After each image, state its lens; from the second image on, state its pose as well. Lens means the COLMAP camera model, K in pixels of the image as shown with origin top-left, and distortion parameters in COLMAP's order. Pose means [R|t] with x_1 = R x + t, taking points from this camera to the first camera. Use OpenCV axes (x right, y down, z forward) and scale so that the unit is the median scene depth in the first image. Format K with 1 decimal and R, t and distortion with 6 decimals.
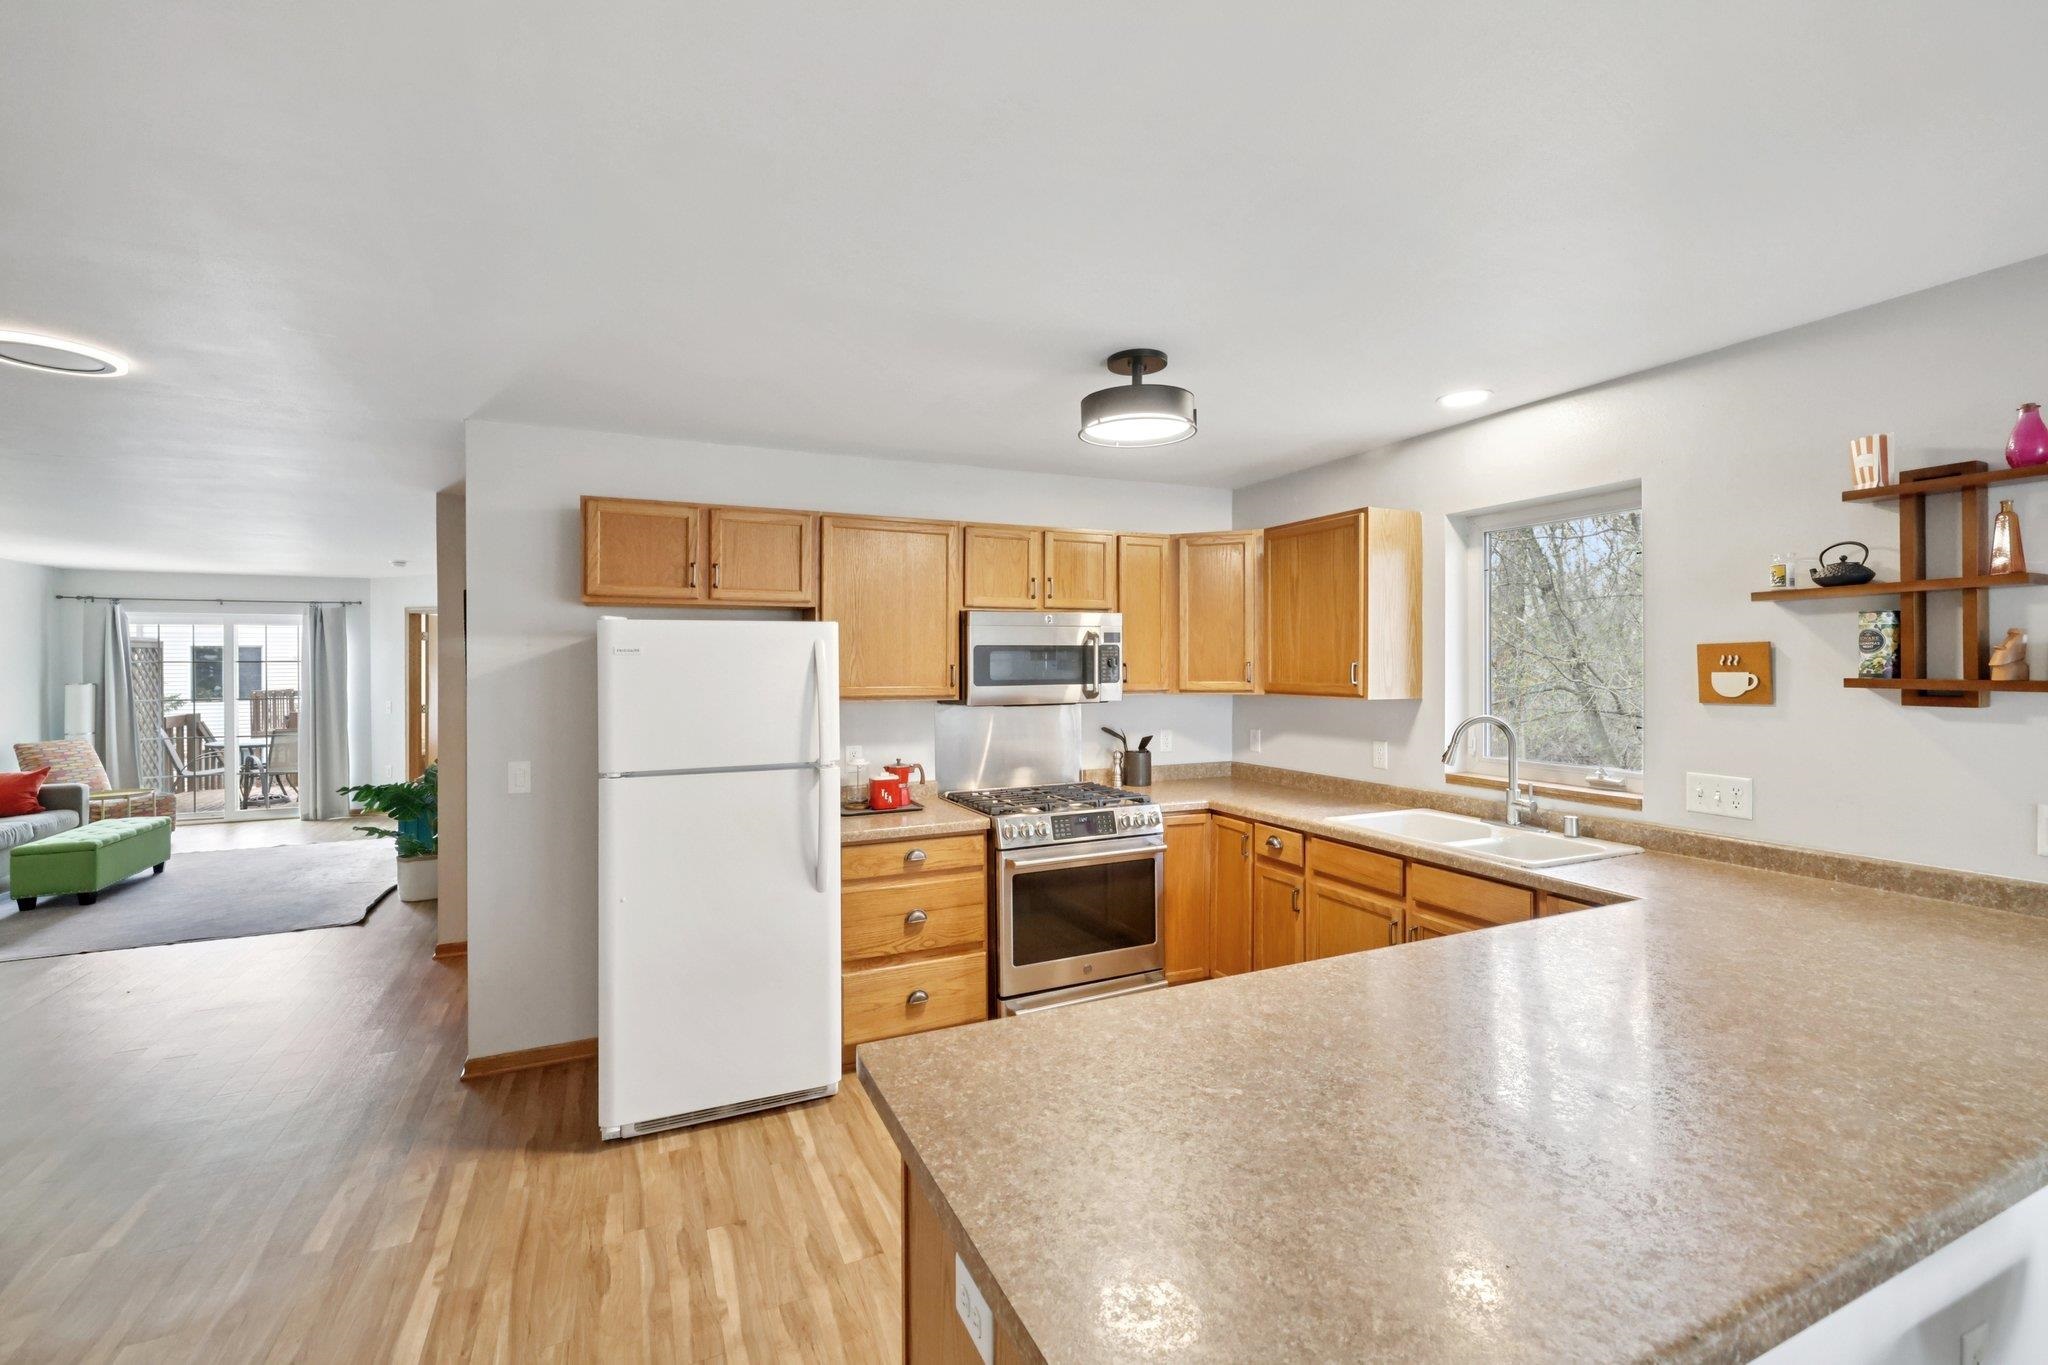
lens RADIAL K [[866.7, 0, 1013.9], [0, 866.7, 666.8], [0, 0, 1]] dist [0.000862, 0.000418]
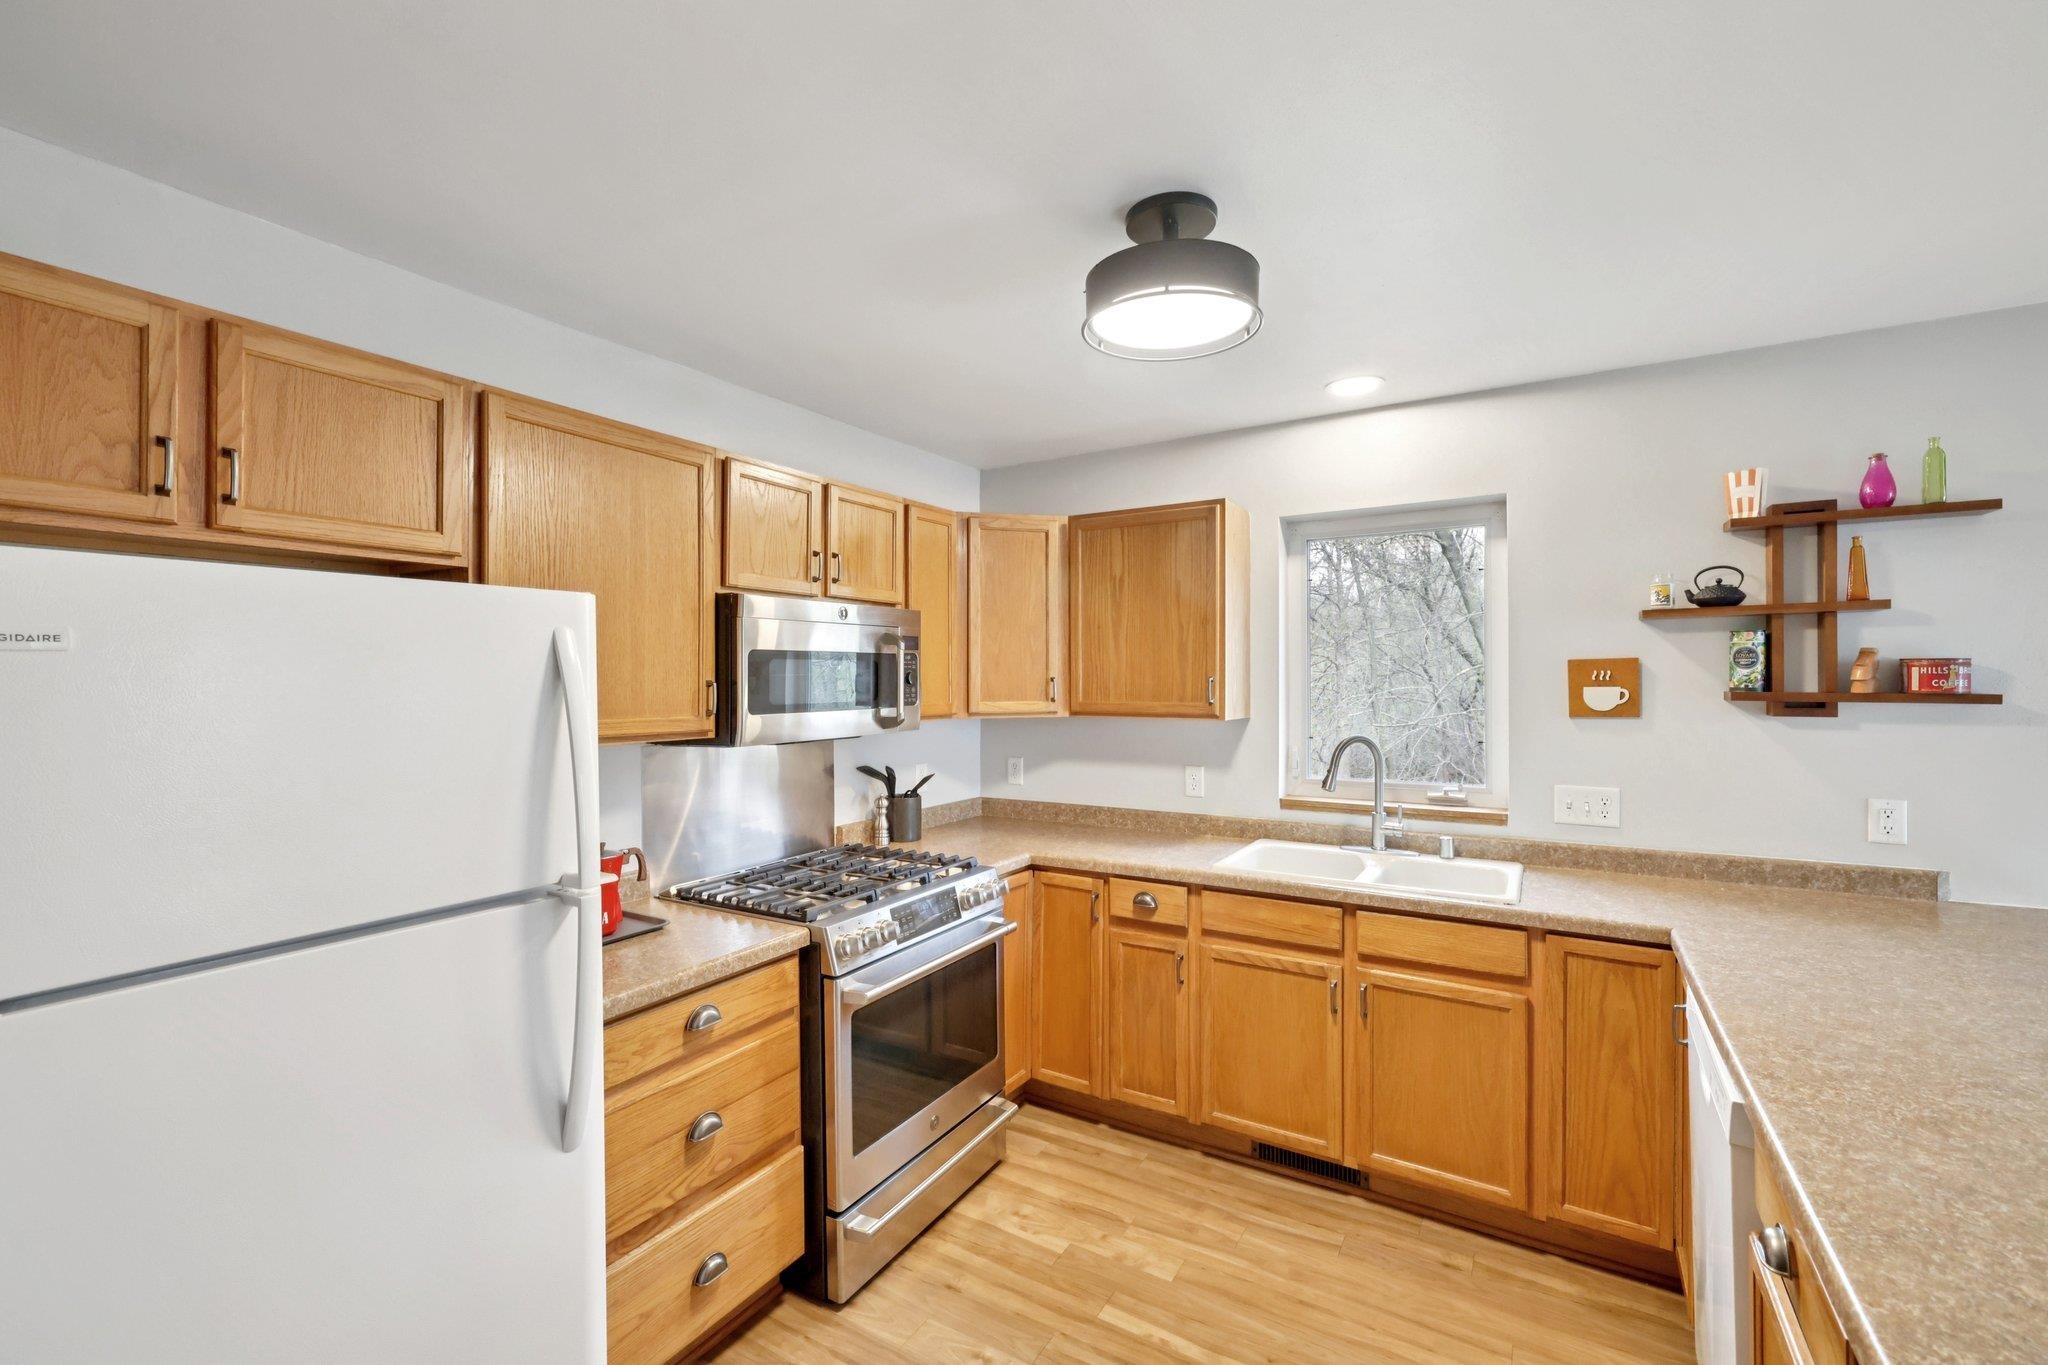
lens RADIAL K [[863.6, 0, 1017.4], [0, 863.6, 679.2], [0, 0, 1]] dist [-0.002059, 0.000417]
pose [[0.828028, 0.001066, 0.560685, -0.261795], [0.002098, 0.999985, -0.004998, 0.000537], [-0.560682, 0.005315, 0.828014, 0.422713]]
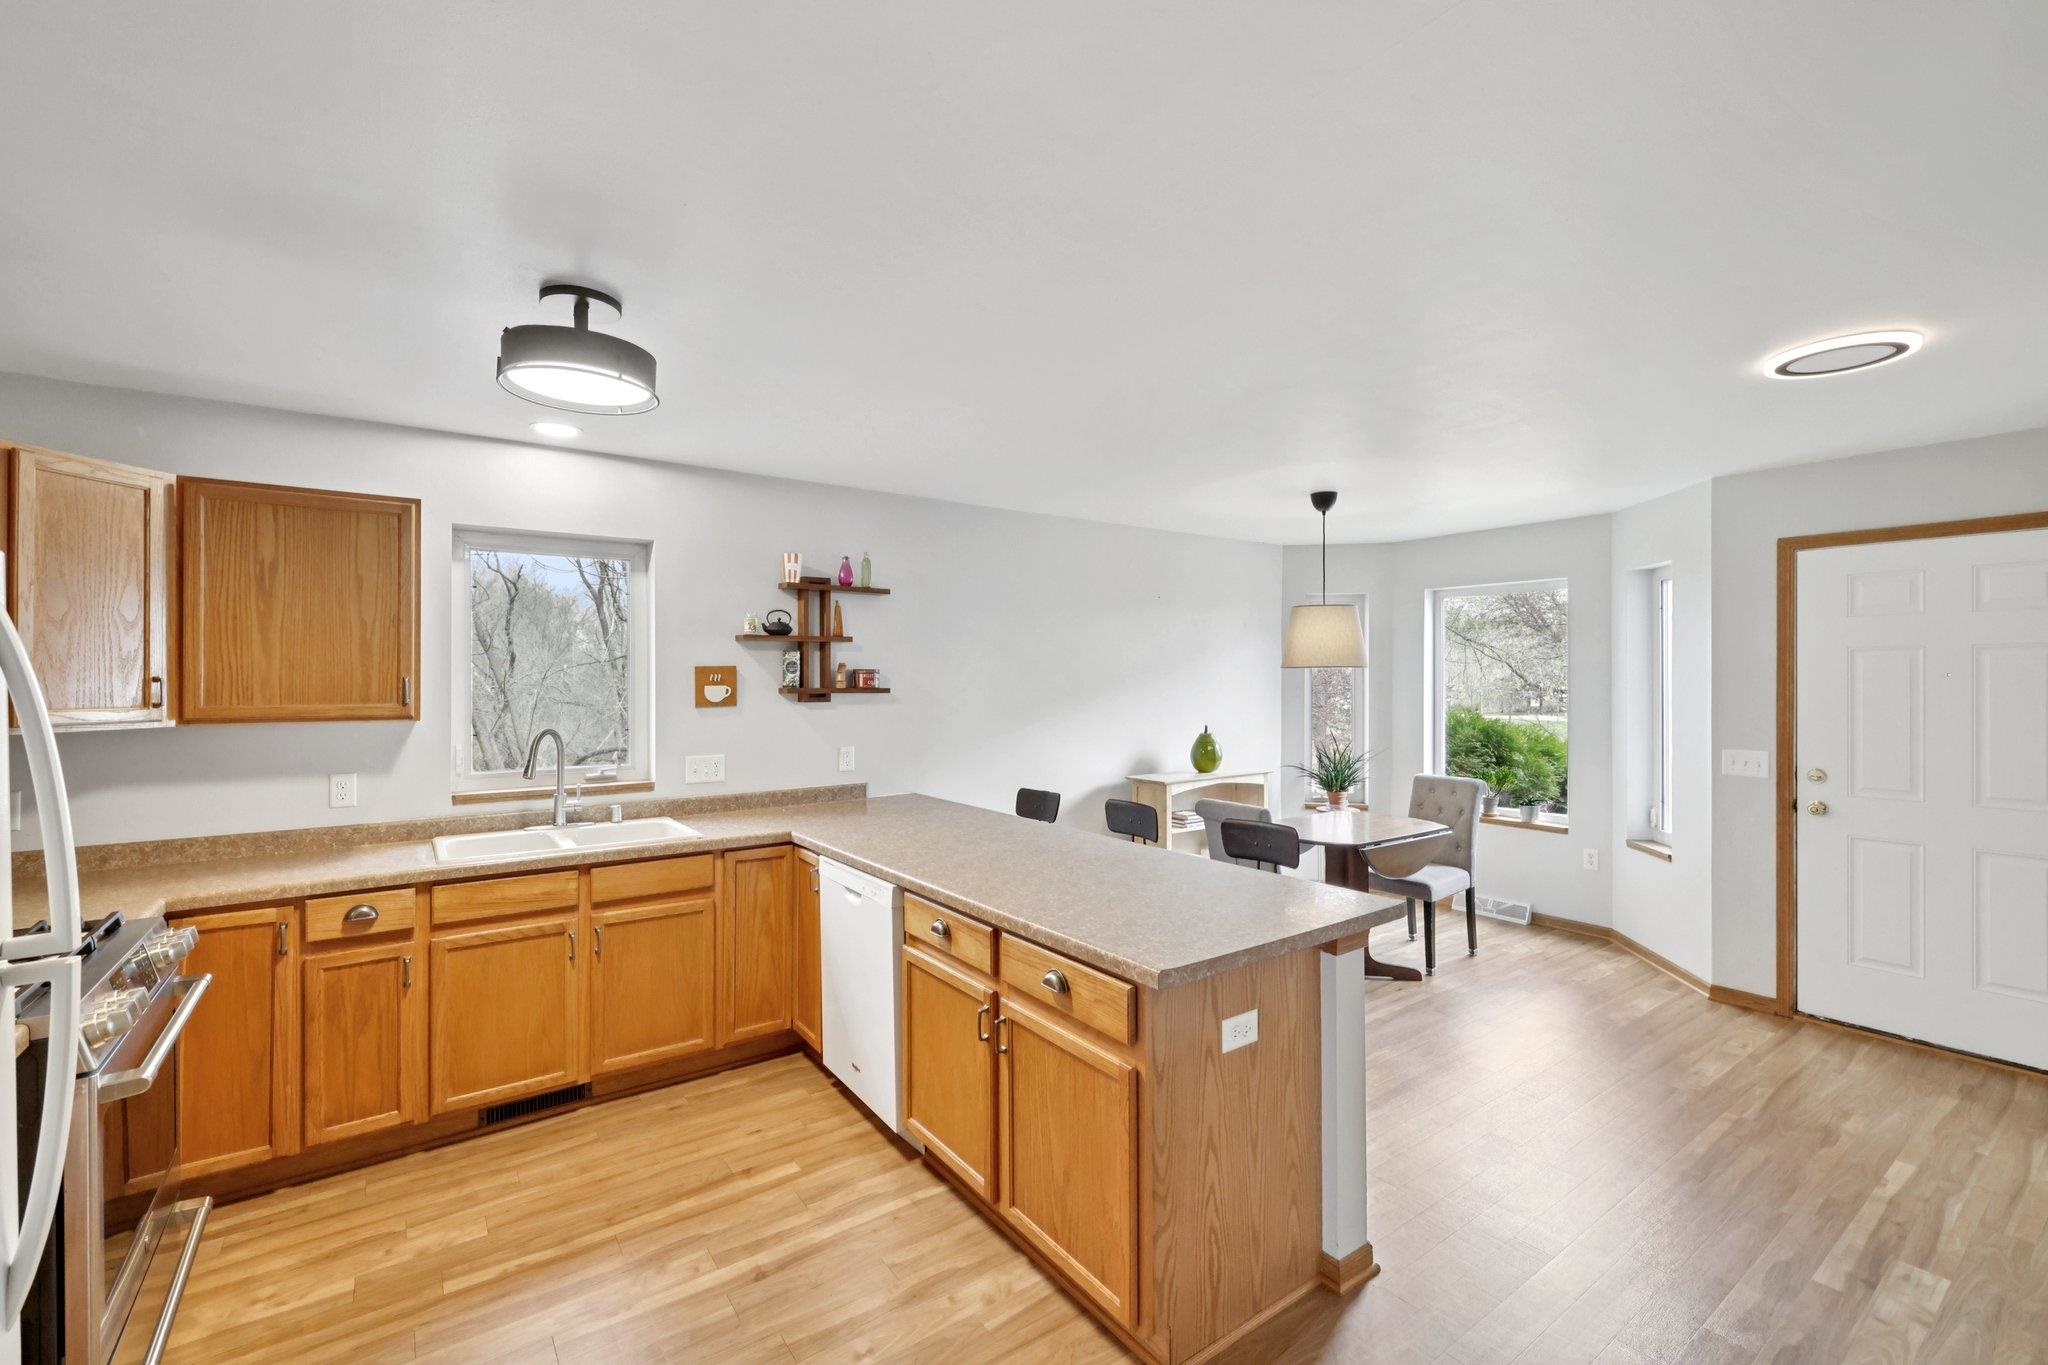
lens RADIAL K [[863.6, 0, 1017.4], [0, 863.6, 679.2], [0, 0, 1]] dist [-0.002059, 0.000417]
pose [[-0.197743, 0.006049, 0.980235, -0.588246], [0.006729, 0.999966, -0.004813, 0.004463], [-0.980231, 0.005644, -0.197777, 0.616110]]
